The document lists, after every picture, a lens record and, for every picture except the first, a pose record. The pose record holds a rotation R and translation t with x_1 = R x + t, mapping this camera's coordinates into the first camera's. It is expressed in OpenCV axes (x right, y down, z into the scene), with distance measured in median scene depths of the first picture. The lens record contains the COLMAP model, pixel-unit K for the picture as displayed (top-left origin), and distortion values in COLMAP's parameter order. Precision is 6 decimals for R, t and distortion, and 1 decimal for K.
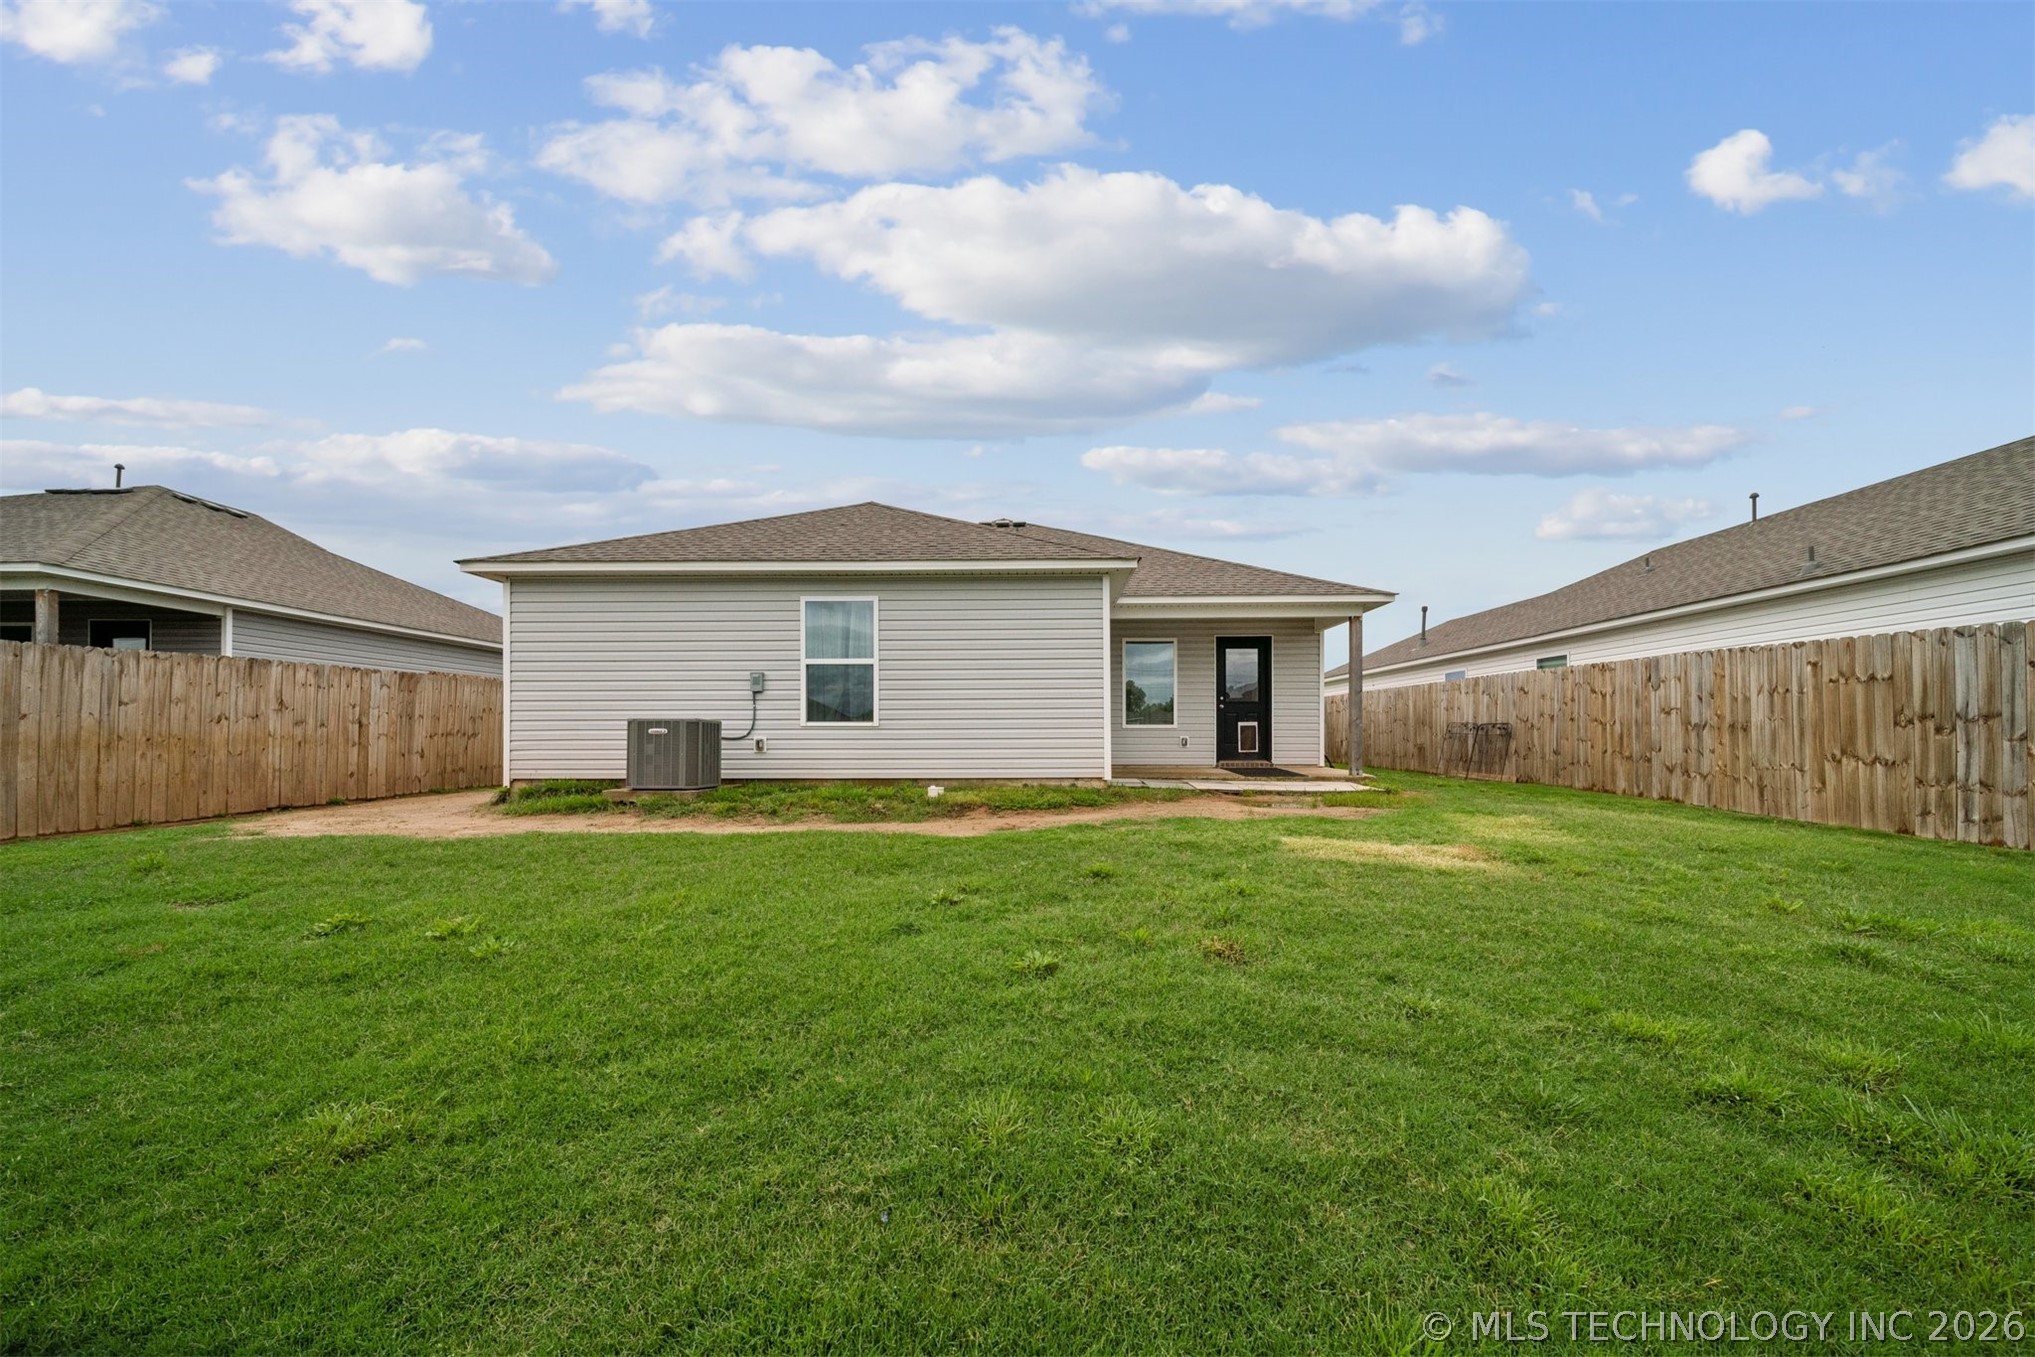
lens RADIAL K [[699.0, 0, 1012.3], [0, 699.0, 736.5], [0, 0, 1]] dist [-0.000377, -0.000129]
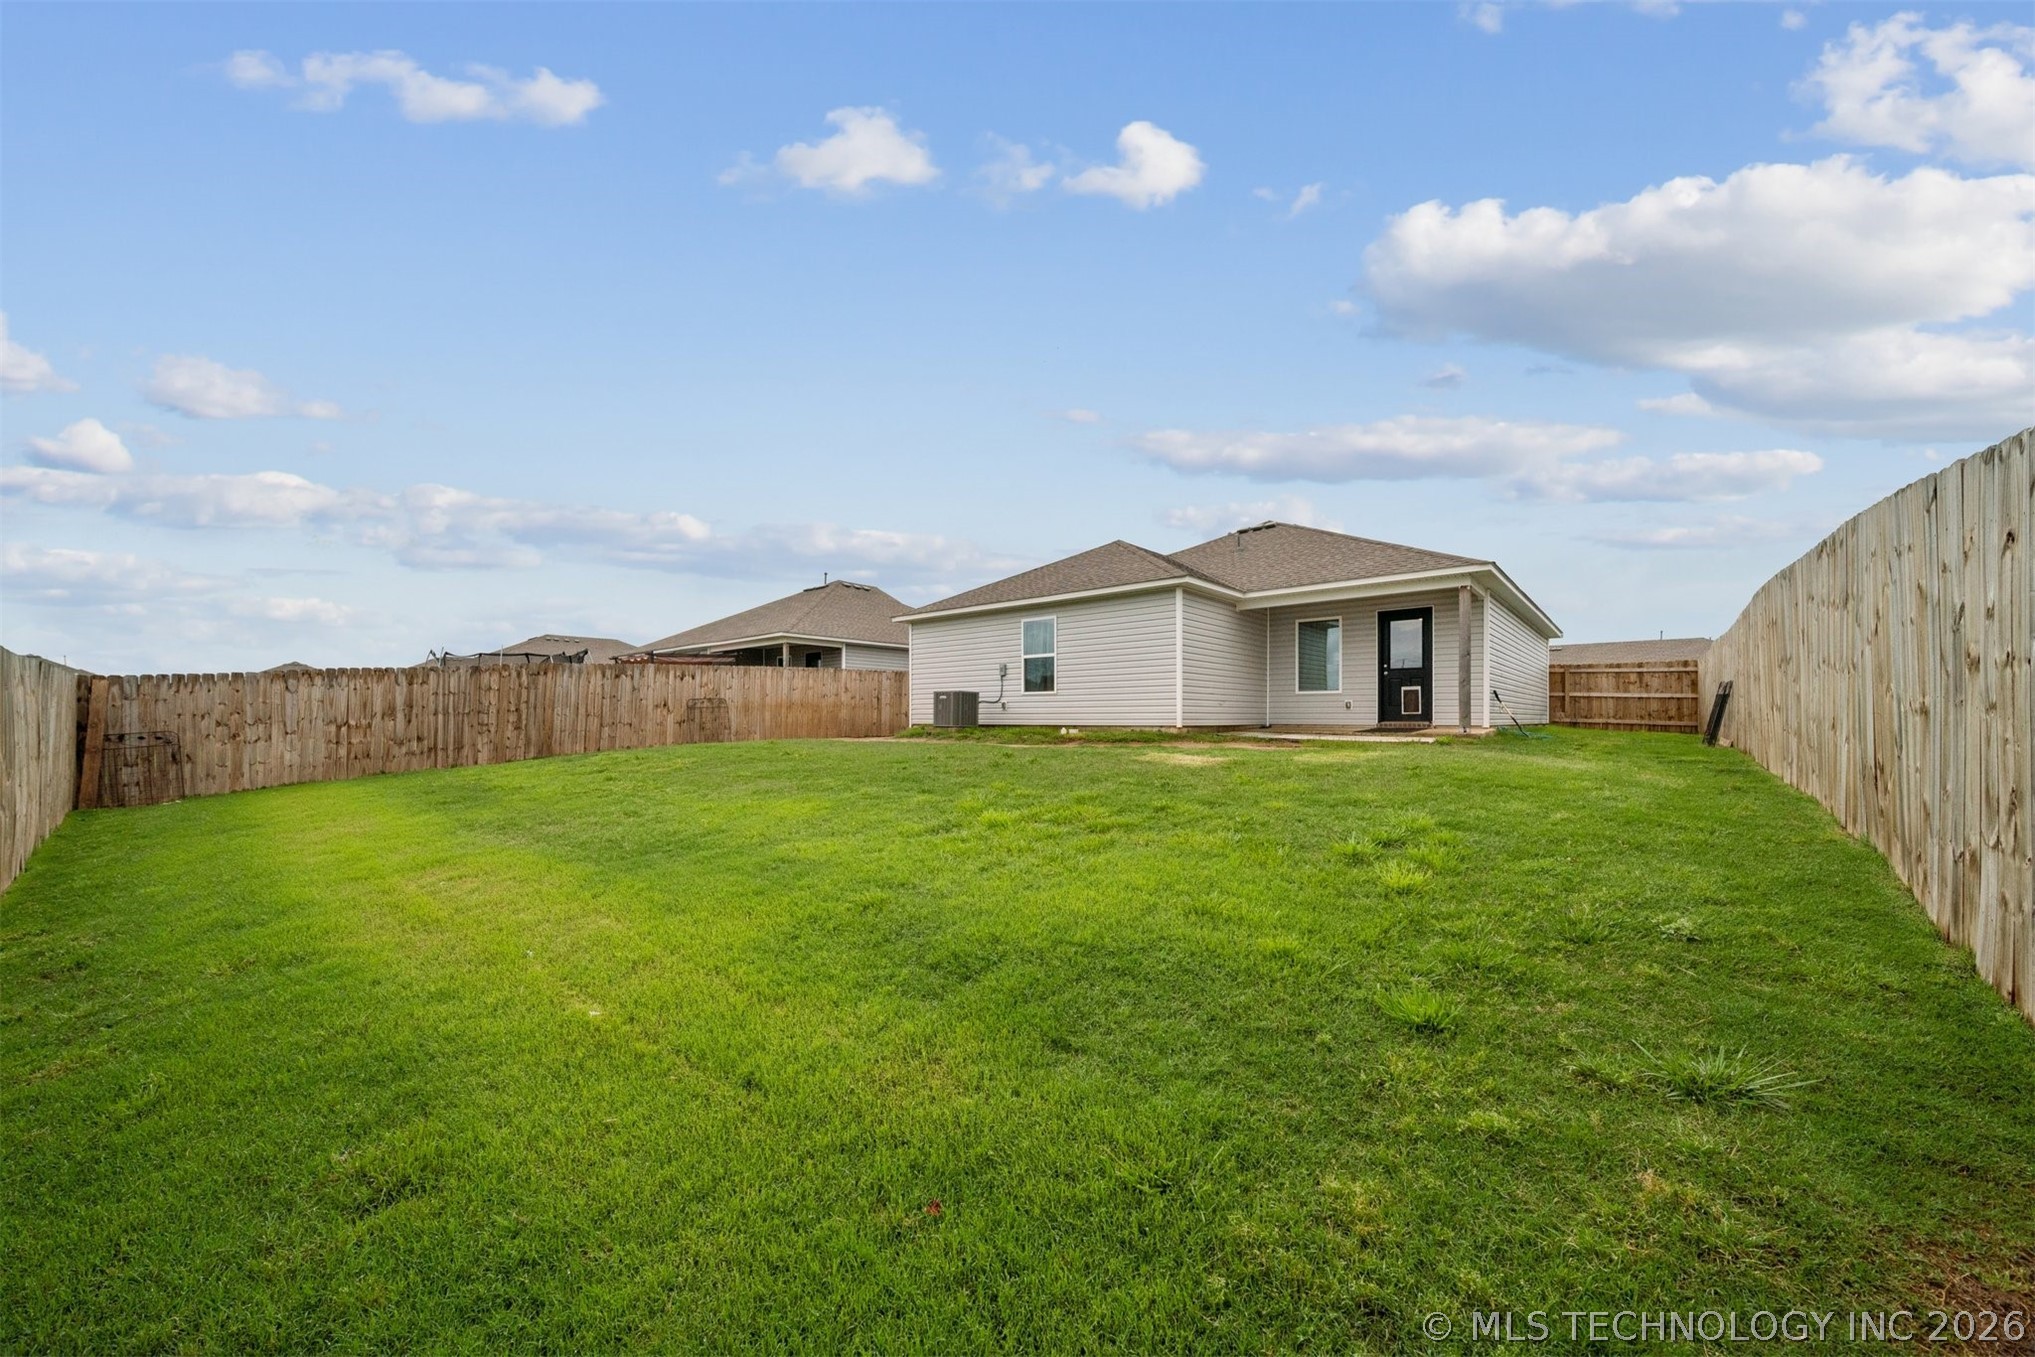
lens RADIAL K [[719.1, 0, 1026.2], [0, 719.1, 690.1], [0, 0, 1]] dist [-0.000937, -0.000201]
pose [[0.766036, -0.021944, -0.642422, 0.737137], [-0.003054, 0.999282, -0.037776, 0.035940], [0.642790, 0.030900, 0.765419, -0.304493]]
